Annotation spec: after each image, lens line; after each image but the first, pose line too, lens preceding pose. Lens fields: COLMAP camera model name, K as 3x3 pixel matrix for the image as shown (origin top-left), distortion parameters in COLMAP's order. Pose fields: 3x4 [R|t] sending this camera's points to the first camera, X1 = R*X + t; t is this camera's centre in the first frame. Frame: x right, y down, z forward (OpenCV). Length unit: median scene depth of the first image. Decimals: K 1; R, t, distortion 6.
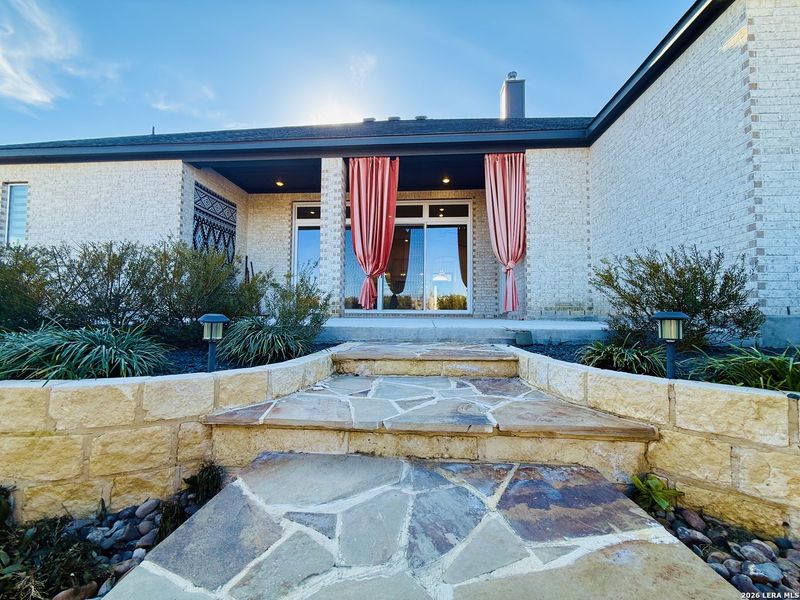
lens RADIAL K [[302.8, 0, 405.1], [0, 302.8, 301.8], [0, 0, 1]] dist [-0.003580, 0.000728]
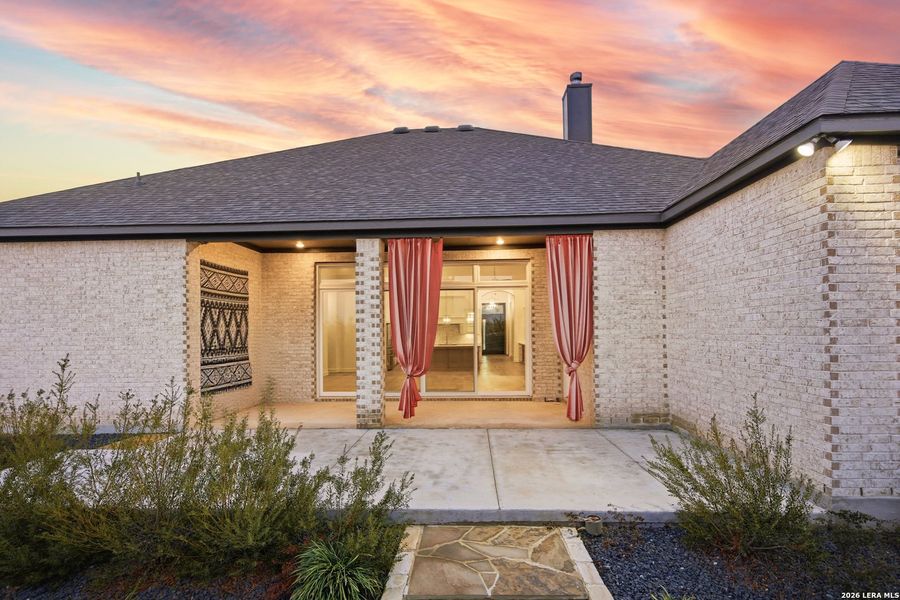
lens RADIAL K [[379.1, 0, 455.6], [0, 379.1, 323.4], [0, 0, 1]] dist [0.005156, -0.002830]
pose [[0.999393, -0.016133, 0.030893, -0.032575], [0.015204, 0.999432, 0.030085, -0.275197], [-0.031360, -0.029597, 0.999070, -0.080825]]
